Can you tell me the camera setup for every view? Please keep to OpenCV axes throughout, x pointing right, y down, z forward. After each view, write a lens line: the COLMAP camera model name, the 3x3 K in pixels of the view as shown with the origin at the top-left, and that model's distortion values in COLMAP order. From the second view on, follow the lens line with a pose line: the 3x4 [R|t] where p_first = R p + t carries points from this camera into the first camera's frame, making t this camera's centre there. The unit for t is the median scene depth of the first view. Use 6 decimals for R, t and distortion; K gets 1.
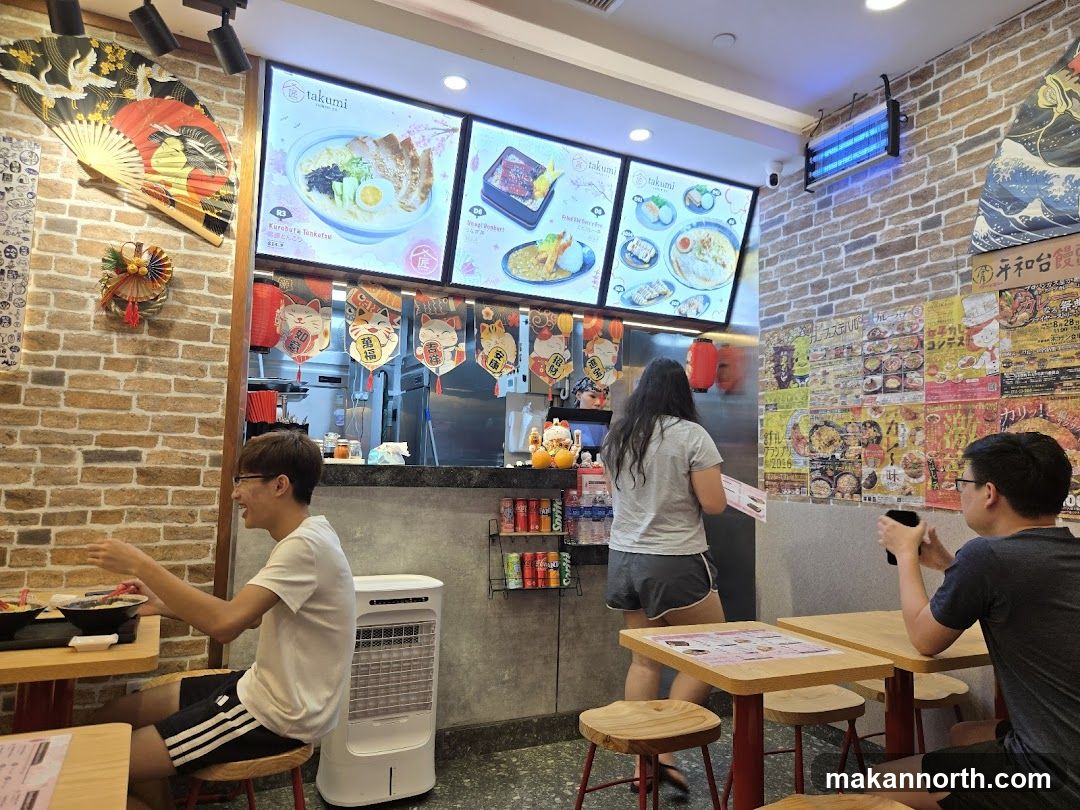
lens RADIAL K [[749.7, 0, 534.2], [0, 749.7, 401.3], [0, 0, 1]] dist [0.034618, -0.068027]
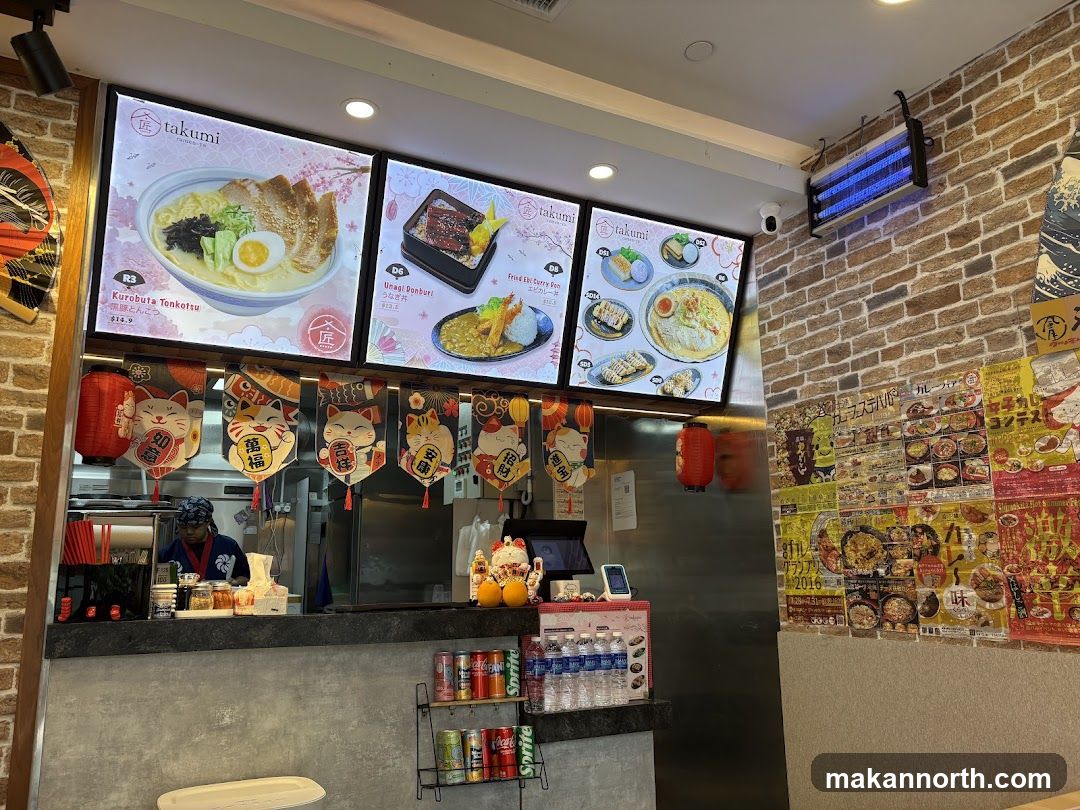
lens RADIAL K [[749.7, 0, 534.2], [0, 749.7, 401.3], [0, 0, 1]] dist [0.034618, -0.068027]
pose [[0.999223, -0.034456, 0.019123, 0.046492], [0.036388, 0.993034, -0.112065, -0.027002], [-0.015128, 0.112674, 0.993517, 0.240978]]
